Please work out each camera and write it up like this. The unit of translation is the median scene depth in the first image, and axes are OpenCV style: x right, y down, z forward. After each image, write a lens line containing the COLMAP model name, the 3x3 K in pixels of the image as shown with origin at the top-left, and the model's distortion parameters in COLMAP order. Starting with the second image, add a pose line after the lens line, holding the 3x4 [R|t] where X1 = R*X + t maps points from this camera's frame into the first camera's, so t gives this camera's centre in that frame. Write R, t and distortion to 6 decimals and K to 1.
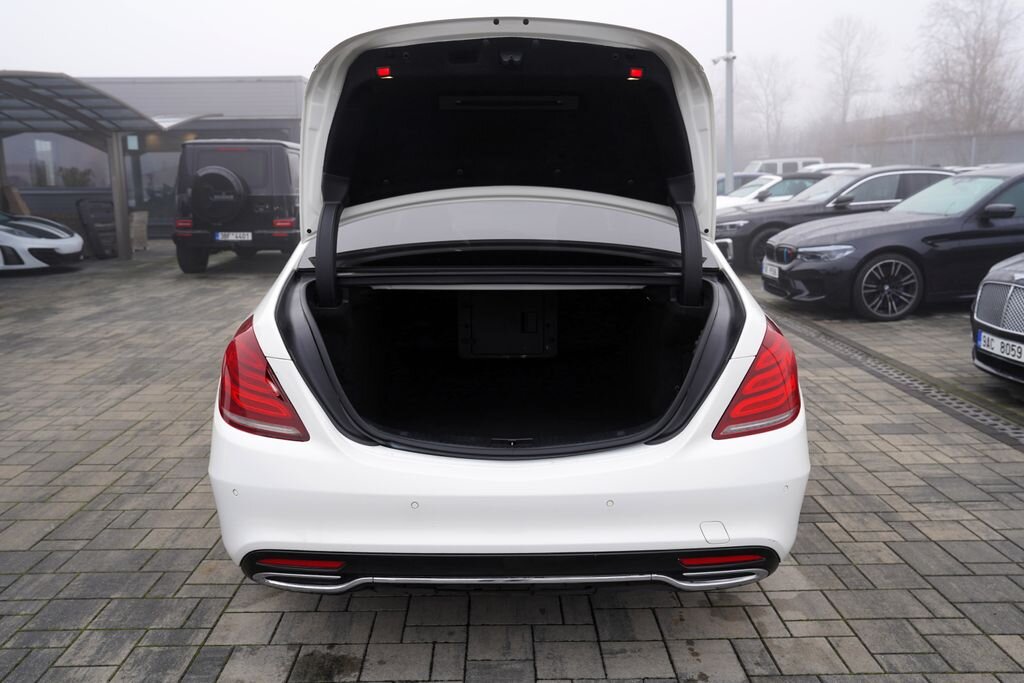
lens RADIAL K [[861.0, 0, 534.5], [0, 861.0, 339.3], [0, 0, 1]] dist [-0.044543, 0.060079]
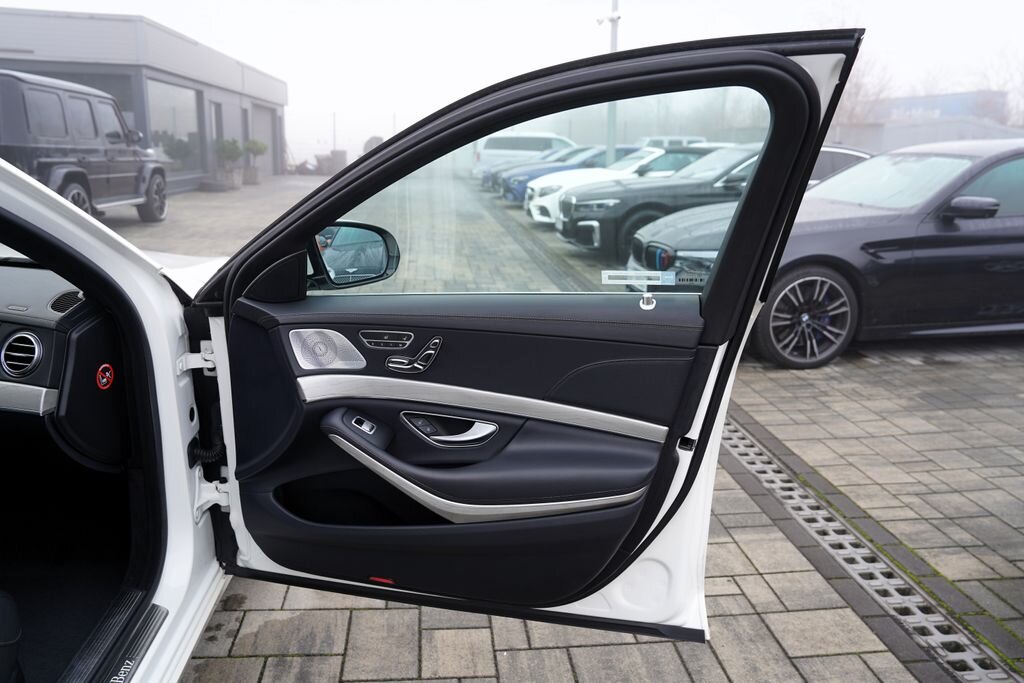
lens RADIAL K [[706.1, 0, 518.1], [0, 706.1, 351.7], [0, 0, 1]] dist [-0.082614, 0.055539]
pose [[0.996580, 0.020768, 0.079984, 0.149208], [-0.028239, 0.995225, 0.093436, -0.078656], [-0.077661, -0.095375, 0.992407, 0.483679]]
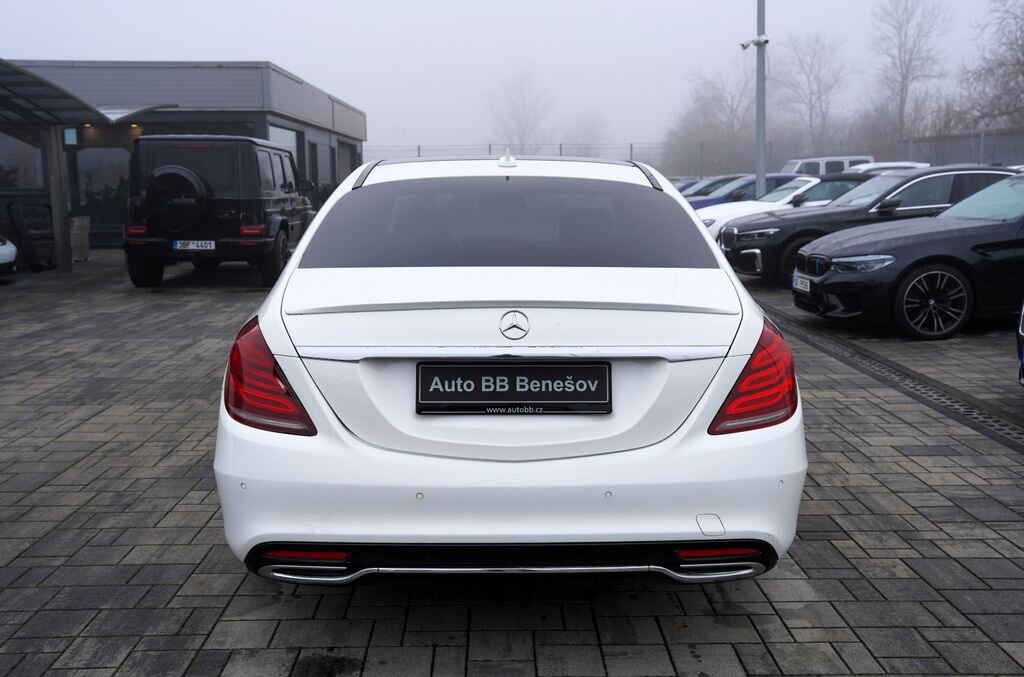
lens RADIAL K [[1015.9, 0, 540.4], [0, 1015.9, 343.5], [0, 0, 1]] dist [0.033881, 0.000000]
pose [[0.999995, 0.000583, 0.003160, 0.000540], [-0.000500, 0.999659, -0.026095, 0.010618], [-0.003174, 0.026093, 0.999654, -0.060657]]
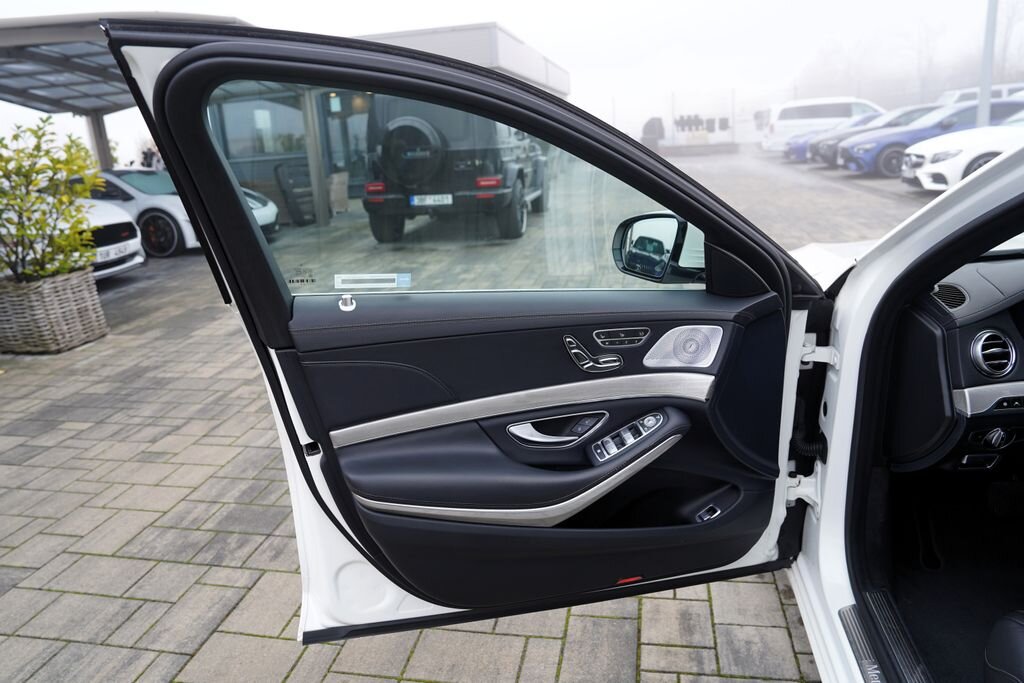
lens RADIAL K [[706.1, 0, 513.0], [0, 706.1, 326.2], [0, 0, 1]] dist [-0.082614, 0.055539]
pose [[0.974195, 0.006795, -0.225605, -0.161294], [0.013347, 0.996063, 0.087637, -0.078382], [0.225312, -0.088387, 0.970269, 0.467414]]
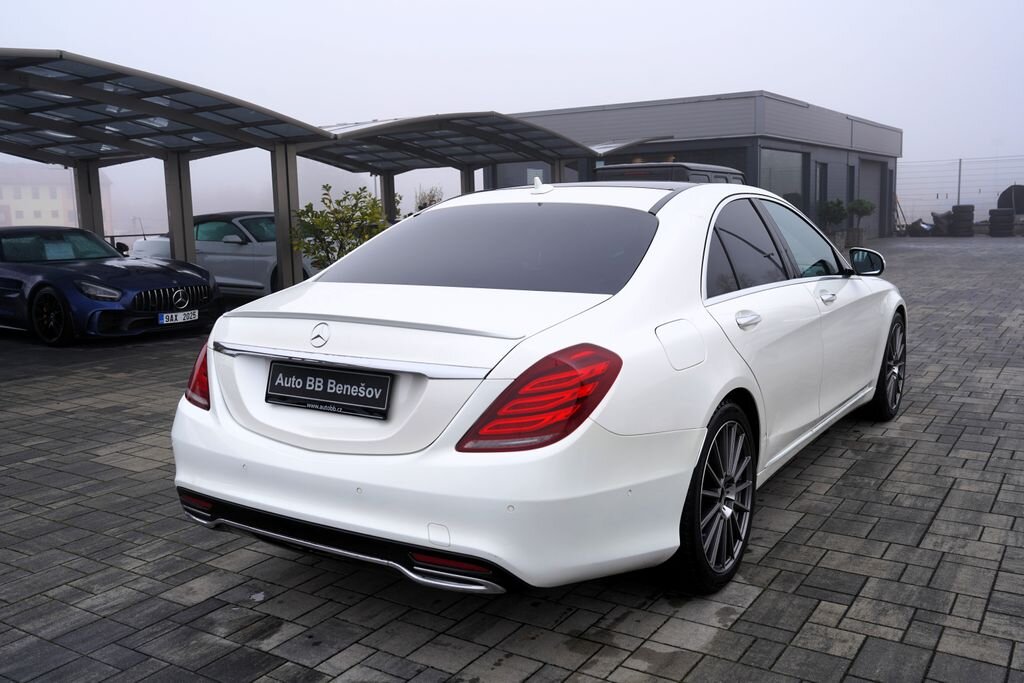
lens RADIAL K [[949.7, 0, 519.4], [0, 949.7, 342.9], [0, 0, 1]] dist [0.006455, 0.000000]
pose [[0.819660, 0.065364, -0.569109, 0.259029], [-0.084075, 0.996437, -0.006645, -0.004803], [0.566647, 0.053294, 0.822235, 0.013732]]
